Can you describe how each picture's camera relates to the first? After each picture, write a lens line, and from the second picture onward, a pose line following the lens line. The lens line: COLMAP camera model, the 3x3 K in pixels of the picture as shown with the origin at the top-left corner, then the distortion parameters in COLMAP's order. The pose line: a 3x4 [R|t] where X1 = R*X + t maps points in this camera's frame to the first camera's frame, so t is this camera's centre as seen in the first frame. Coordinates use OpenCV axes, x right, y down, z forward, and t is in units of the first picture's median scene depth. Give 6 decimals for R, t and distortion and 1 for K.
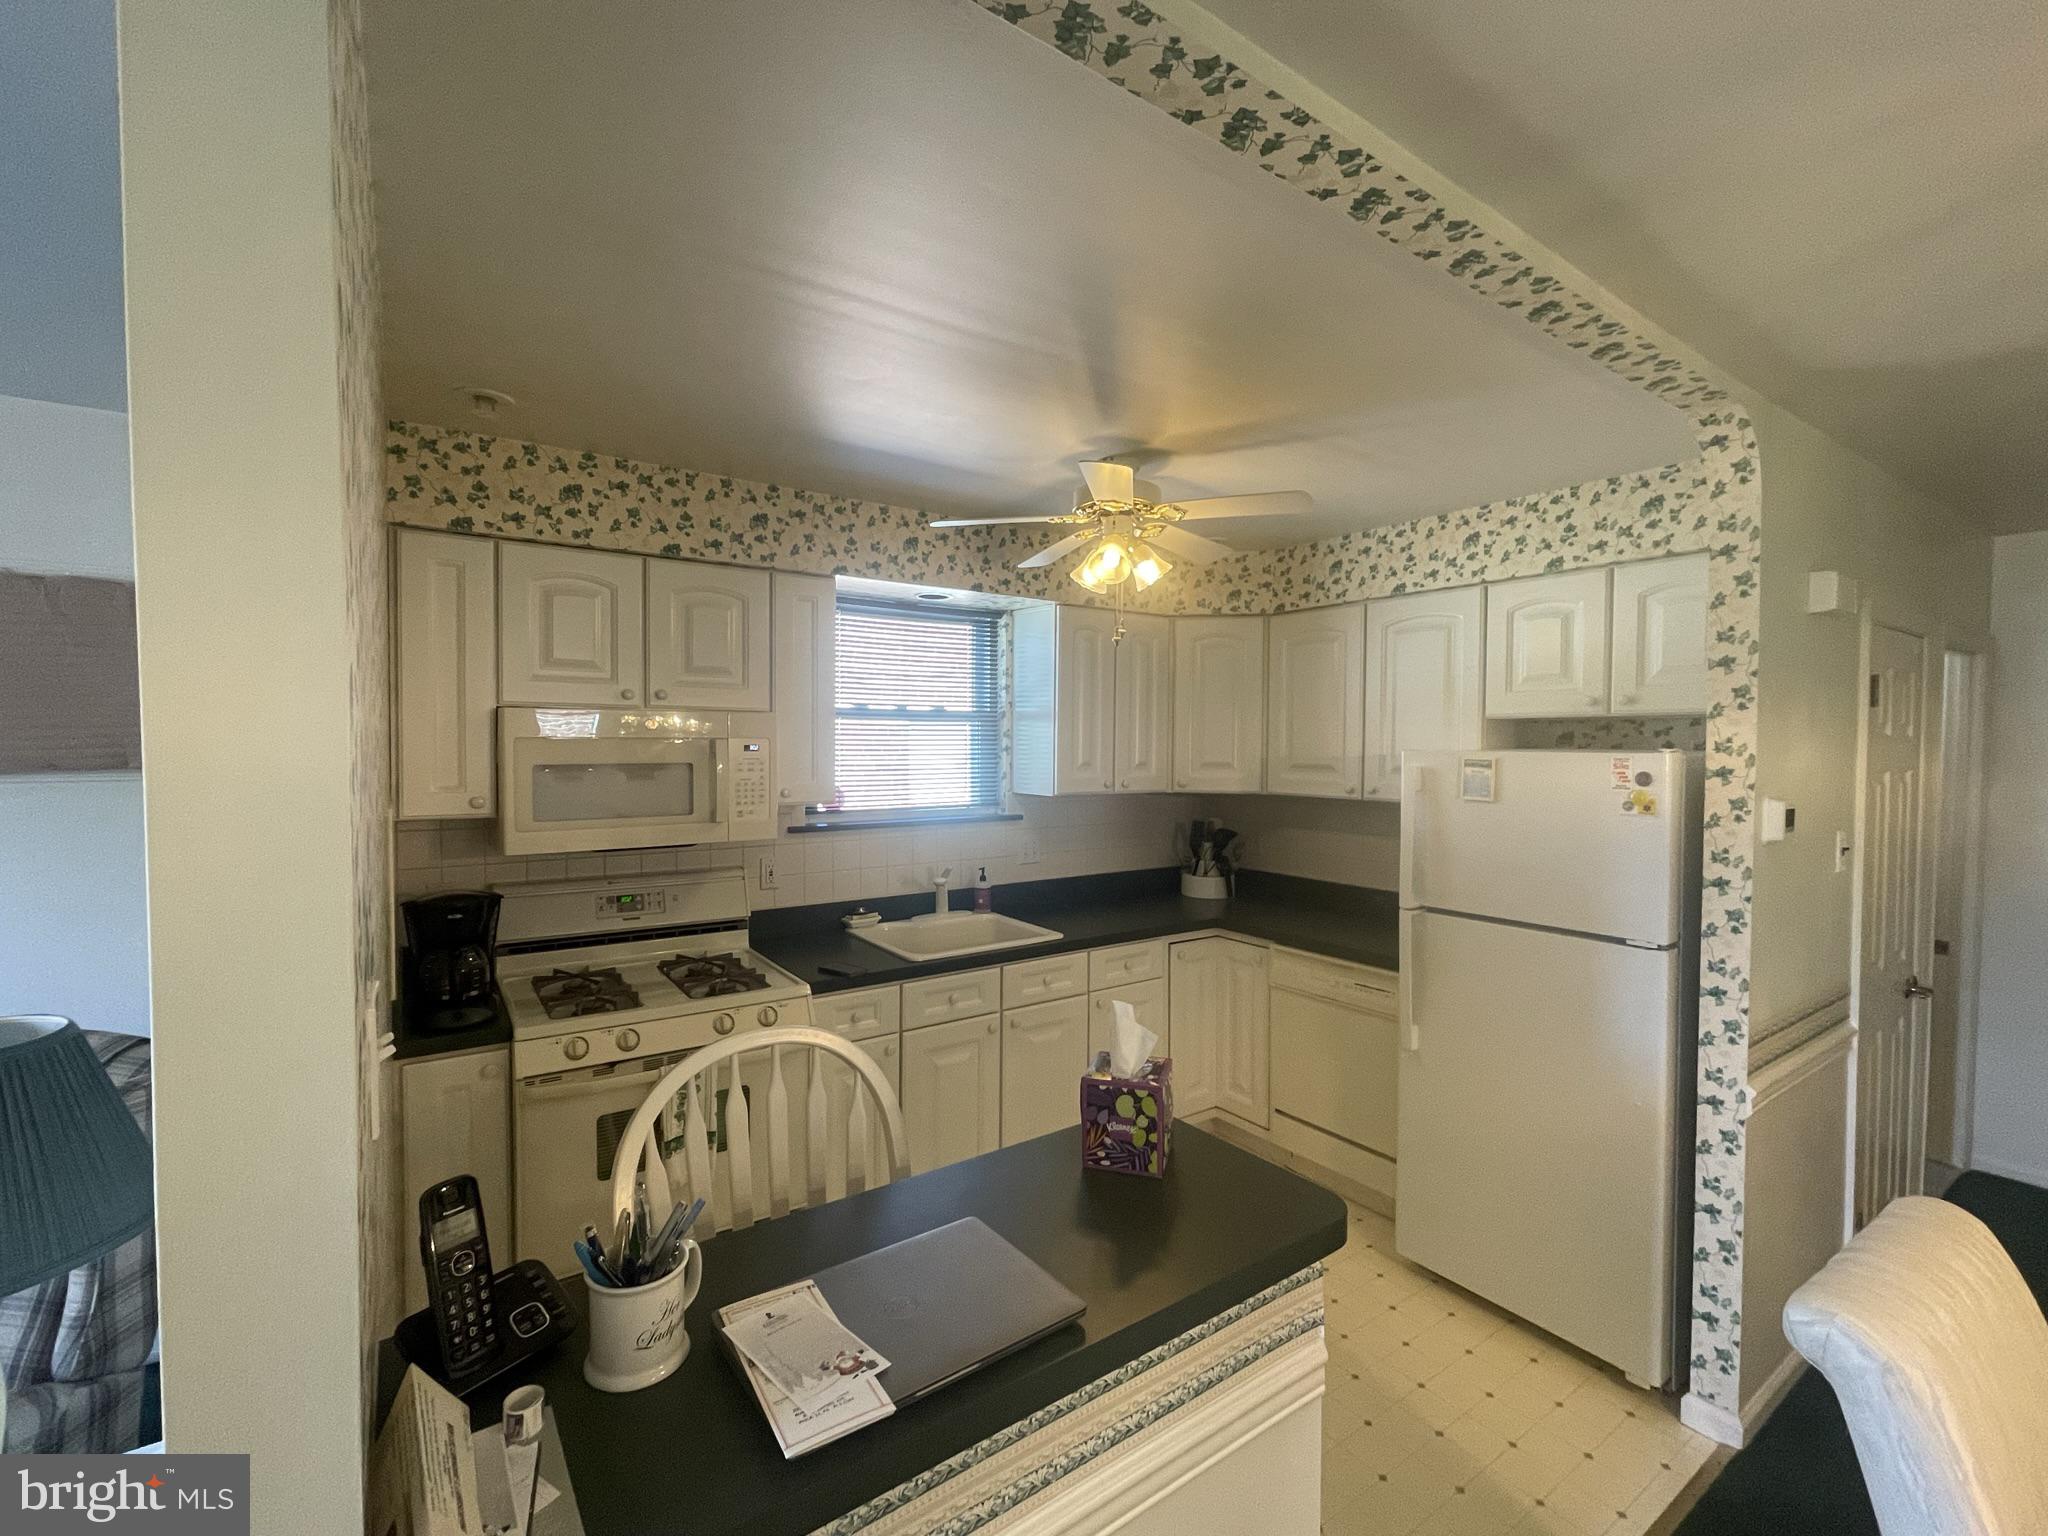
lens RADIAL K [[881.8, 0, 1024.0], [0, 881.8, 768.0], [0, 0, 1]] dist [0.002780, 0.000720]
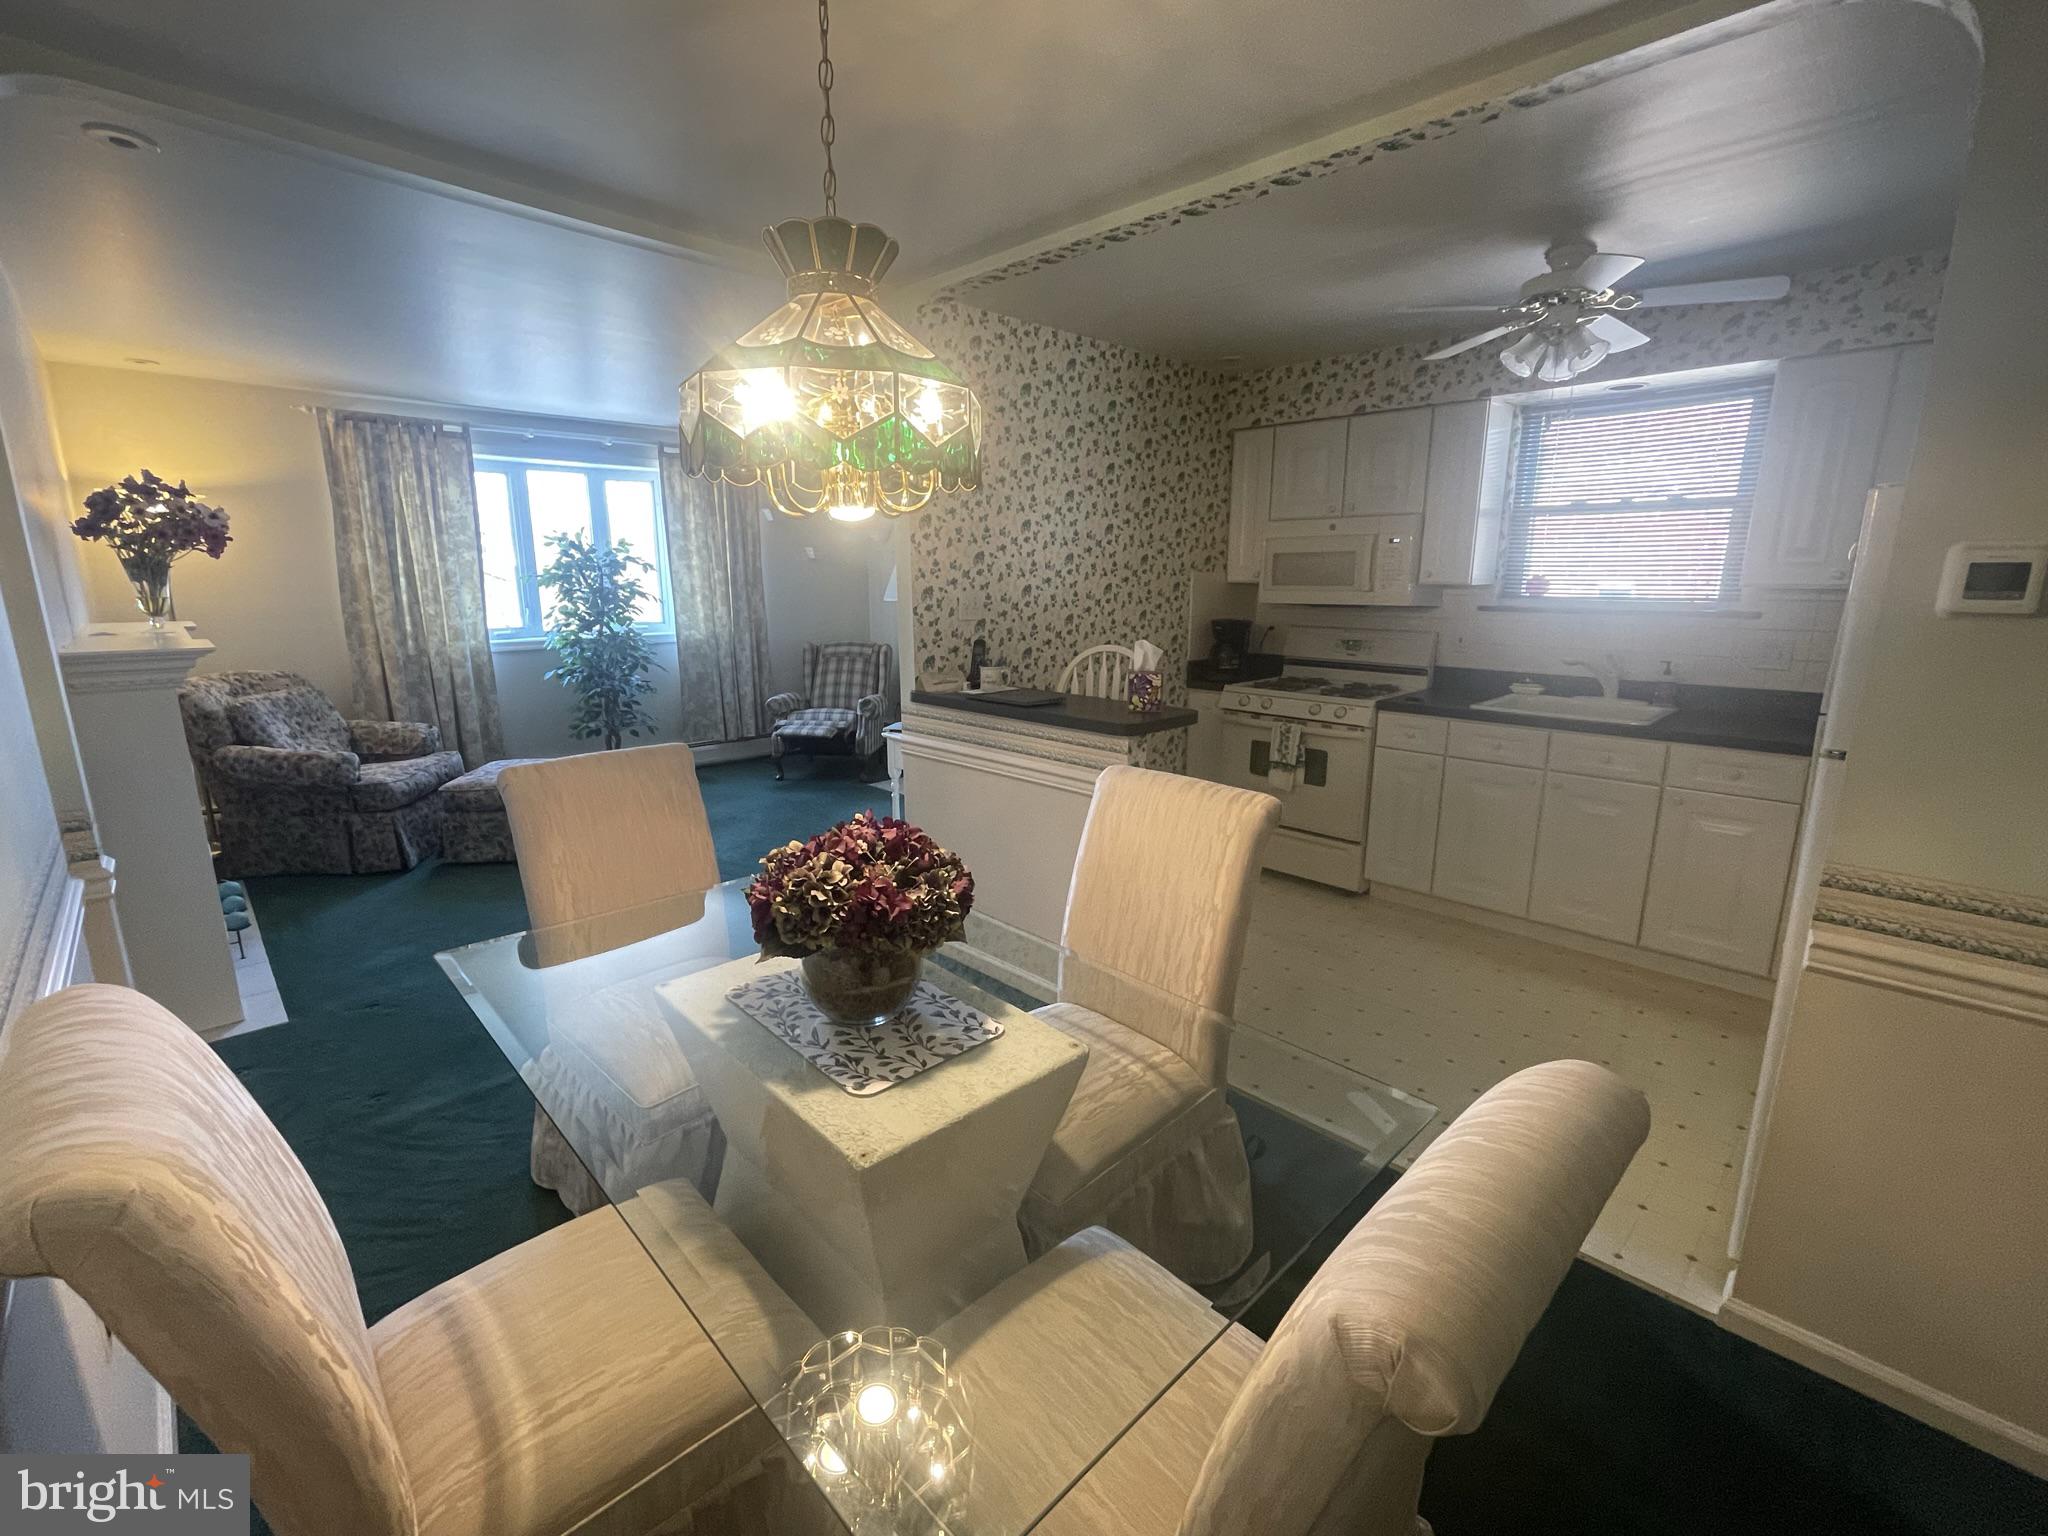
lens RADIAL K [[881.8, 0, 1024.0], [0, 881.8, 768.0], [0, 0, 1]] dist [0.002780, 0.000720]
pose [[0.158892, 0.210679, -0.964556, 0.969173], [-0.026182, 0.977523, 0.209198, 0.048713], [0.986949, -0.007985, 0.160837, 0.144654]]
